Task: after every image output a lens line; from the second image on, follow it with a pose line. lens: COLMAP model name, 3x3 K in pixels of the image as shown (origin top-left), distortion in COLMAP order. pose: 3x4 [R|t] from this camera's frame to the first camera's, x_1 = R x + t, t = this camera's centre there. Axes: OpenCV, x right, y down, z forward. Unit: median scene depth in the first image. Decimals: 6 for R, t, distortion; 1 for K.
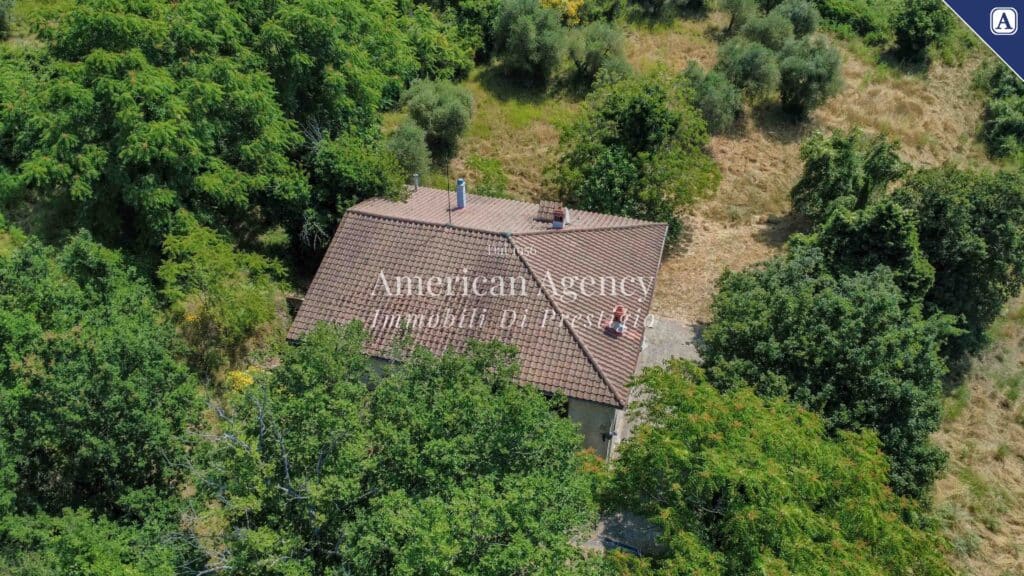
lens RADIAL K [[774.6, 0, 512.0], [0, 774.6, 288.0], [0, 0, 1]] dist [0.005945, -0.005067]
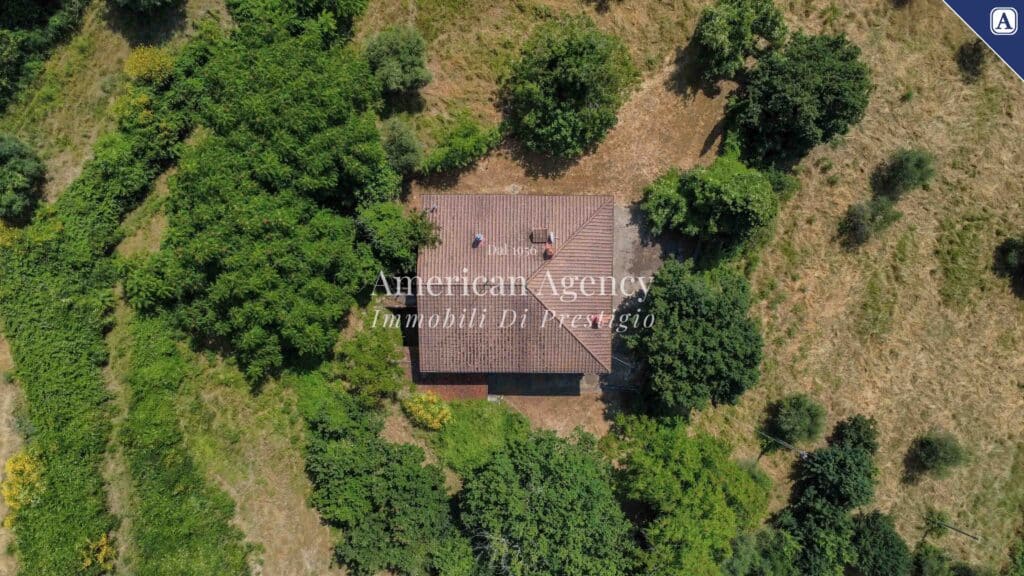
lens RADIAL K [[774.6, 0, 512.0], [0, 774.6, 288.0], [0, 0, 1]] dist [0.005945, -0.005067]
pose [[0.964709, -0.263312, -0.001692, -0.028006], [0.159245, 0.578291, 0.800138, -1.220927], [-0.209707, -0.772170, 0.599814, 0.023275]]
